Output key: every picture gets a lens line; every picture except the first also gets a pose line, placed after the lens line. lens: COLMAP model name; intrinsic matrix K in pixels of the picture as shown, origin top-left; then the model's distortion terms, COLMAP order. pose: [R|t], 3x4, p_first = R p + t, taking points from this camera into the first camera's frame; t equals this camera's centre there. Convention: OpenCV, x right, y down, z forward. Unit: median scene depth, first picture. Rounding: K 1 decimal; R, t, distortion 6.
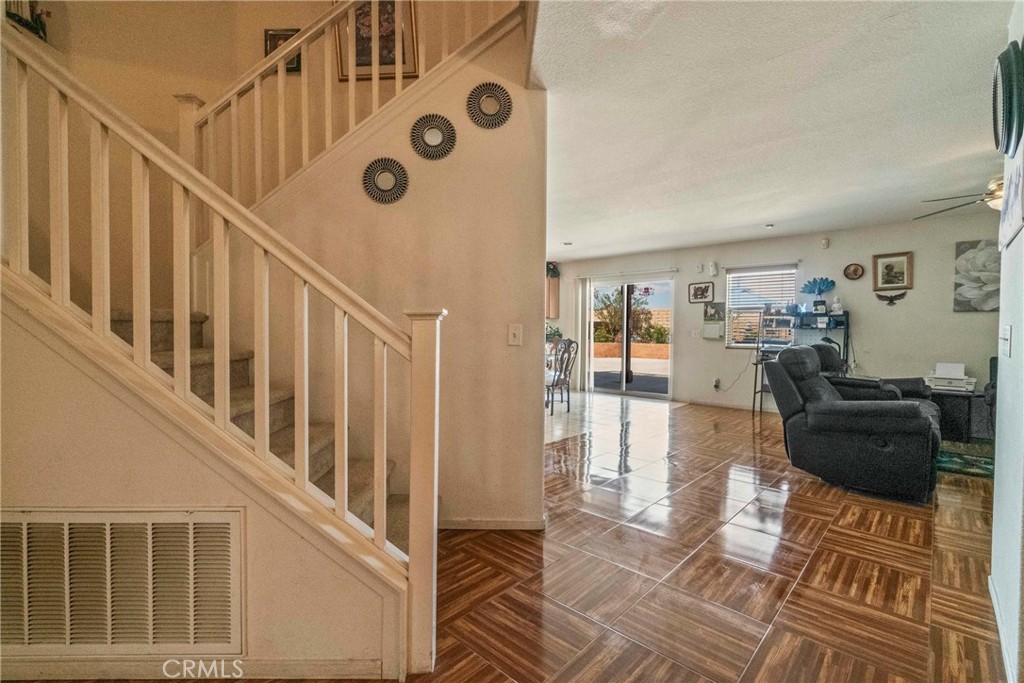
lens RADIAL K [[441.9, 0, 508.6], [0, 441.9, 340.6], [0, 0, 1]] dist [-0.004009, -0.000032]
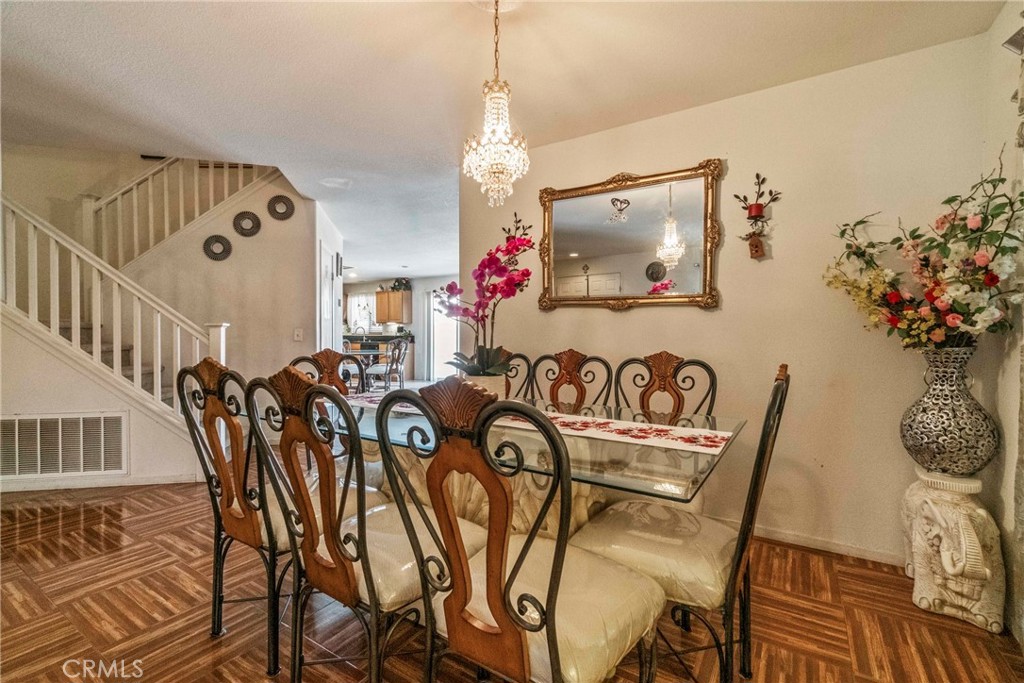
lens RADIAL K [[441.9, 0, 508.6], [0, 441.9, 340.6], [0, 0, 1]] dist [-0.004009, -0.000032]
pose [[0.983197, -0.007264, 0.182404, 0.800877], [0.008411, 0.999949, -0.005515, 0.040560], [-0.182355, 0.006956, 0.983208, -1.395724]]
